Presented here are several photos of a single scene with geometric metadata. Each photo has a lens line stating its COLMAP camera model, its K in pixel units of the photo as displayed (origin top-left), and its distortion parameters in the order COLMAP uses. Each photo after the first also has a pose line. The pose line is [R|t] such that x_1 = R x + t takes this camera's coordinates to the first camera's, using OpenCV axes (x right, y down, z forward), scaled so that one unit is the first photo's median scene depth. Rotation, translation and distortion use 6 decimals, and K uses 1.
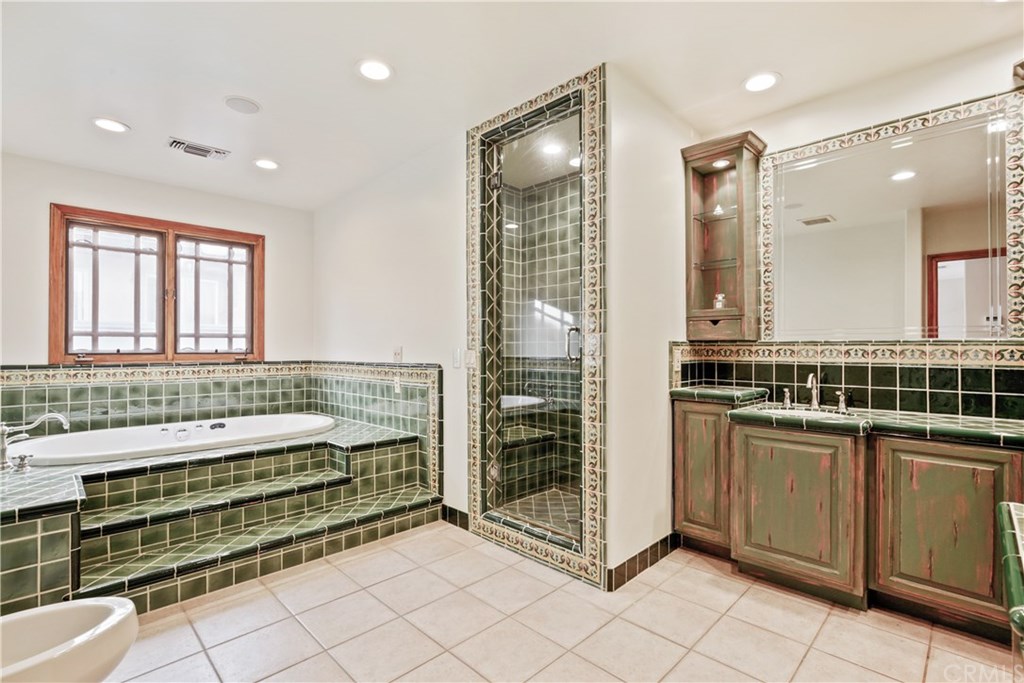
lens RADIAL K [[465.3, 0, 514.6], [0, 465.3, 365.3], [0, 0, 1]] dist [-0.012368, 0.000184]
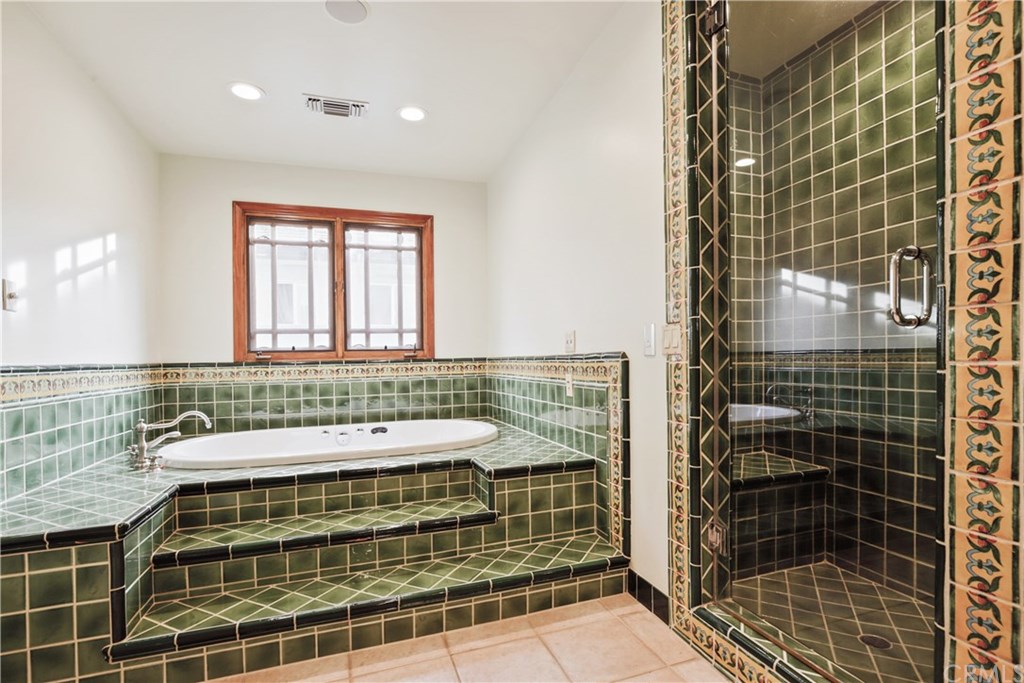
lens RADIAL K [[471.3, 0, 512.1], [0, 471.3, 377.6], [0, 0, 1]] dist [-0.015465, 0.000436]
pose [[0.893846, -0.001483, -0.448372, -0.007679], [0.007228, 0.999912, 0.011104, 0.024285], [0.448316, -0.013166, 0.893778, 0.344746]]
